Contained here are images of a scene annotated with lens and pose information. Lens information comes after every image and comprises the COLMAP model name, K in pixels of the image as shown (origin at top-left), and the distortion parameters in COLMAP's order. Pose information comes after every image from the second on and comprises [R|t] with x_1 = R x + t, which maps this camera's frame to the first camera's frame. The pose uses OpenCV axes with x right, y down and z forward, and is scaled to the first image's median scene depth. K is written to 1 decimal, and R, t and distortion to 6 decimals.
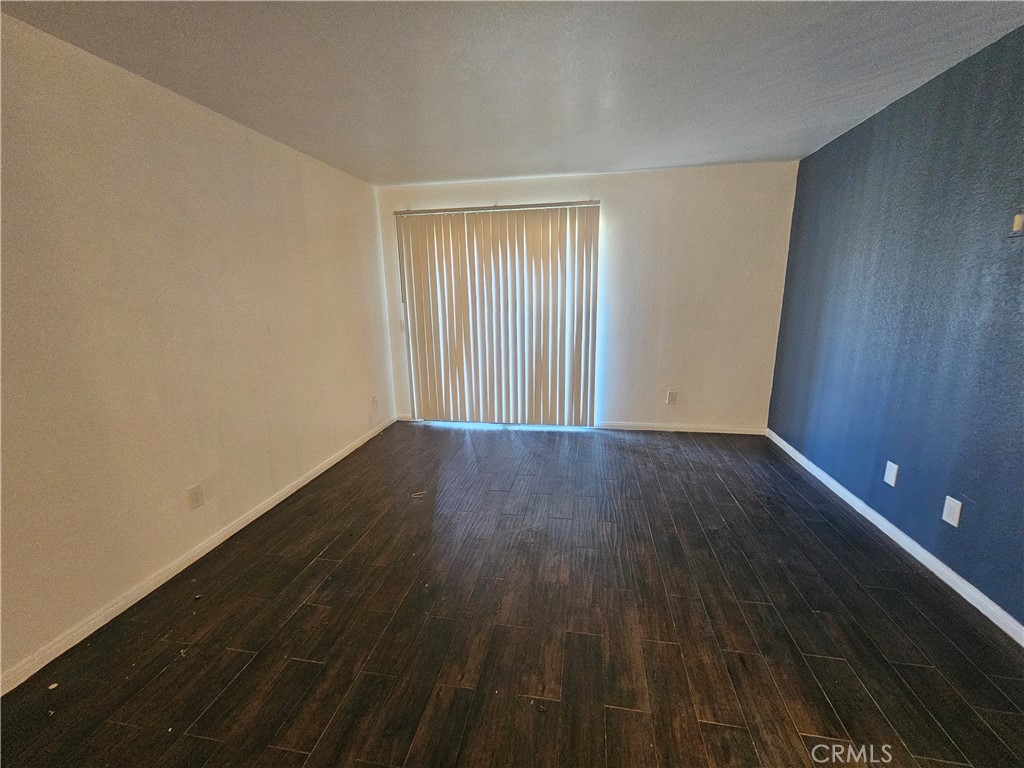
lens RADIAL K [[418.9, 0, 509.9], [0, 418.9, 390.4], [0, 0, 1]] dist [-0.002742, -0.000322]
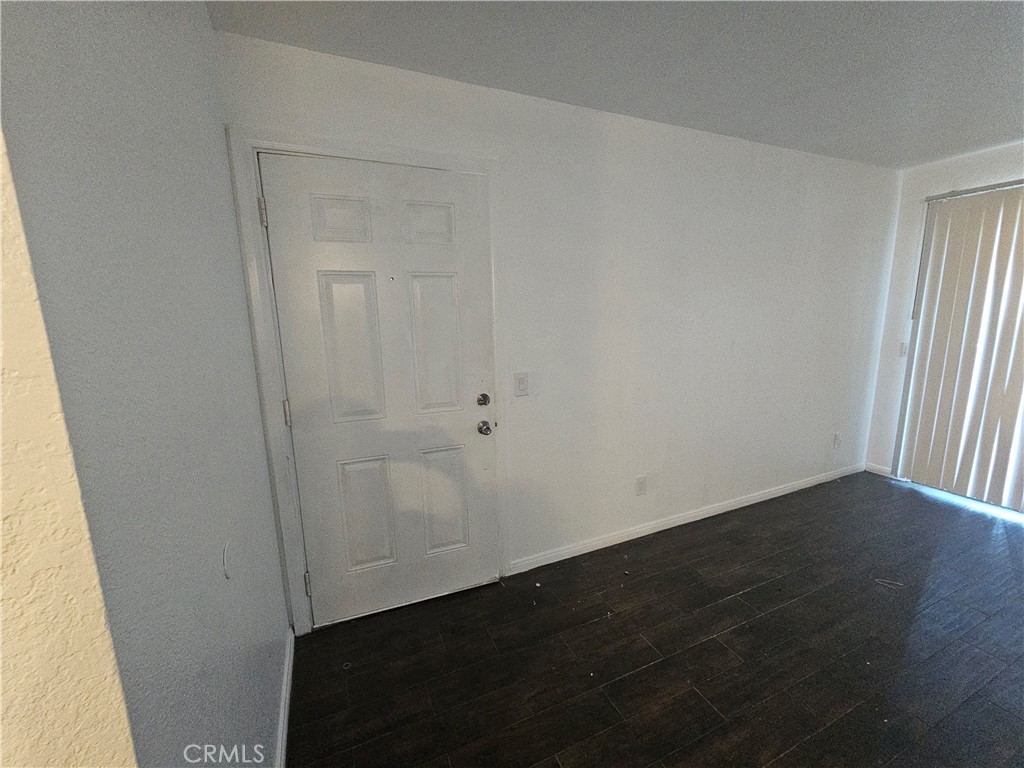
lens RADIAL K [[418.9, 0, 511.7], [0, 418.9, 390.4], [0, 0, 1]] dist [-0.002742, -0.000322]
pose [[0.559808, 0.150992, -0.814749, -0.034481], [-0.178500, 0.982147, 0.059369, -0.003434], [0.809168, 0.112198, 0.576766, 0.015764]]
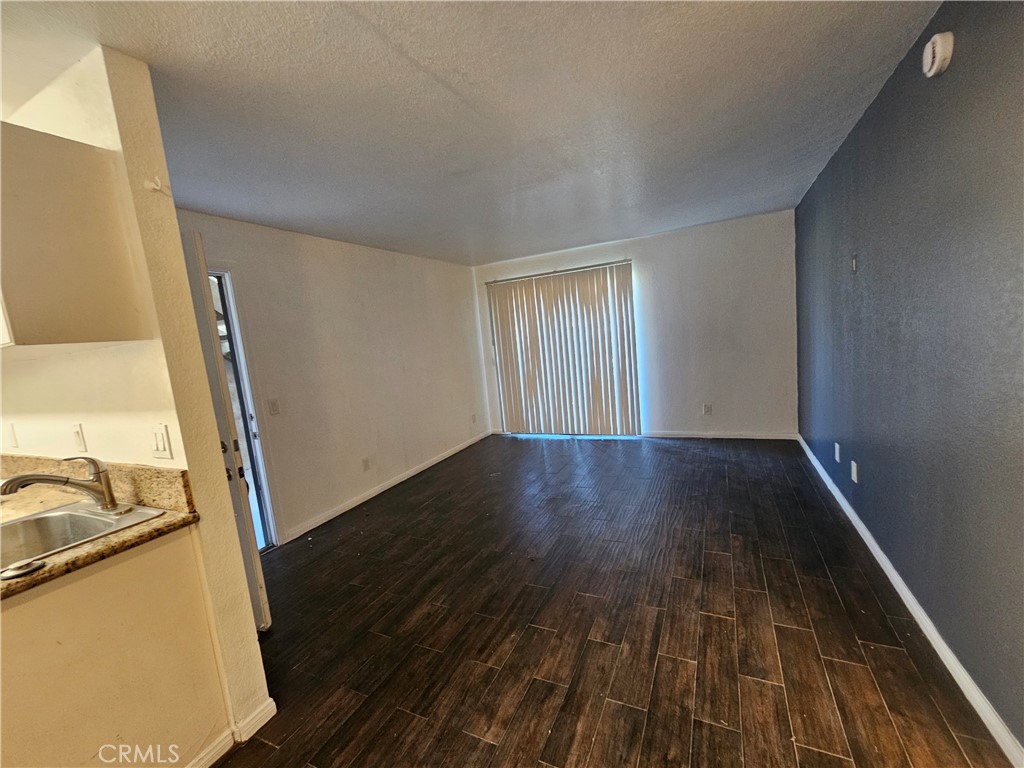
lens RADIAL K [[418.9, 0, 510.9], [0, 418.9, 388.2], [0, 0, 1]] dist [-0.002742, -0.000322]
pose [[0.960641, -0.038742, -0.275079, 0.190180], [0.012684, 0.995312, -0.095884, 0.068549], [0.277504, 0.088621, 0.956628, -0.313335]]
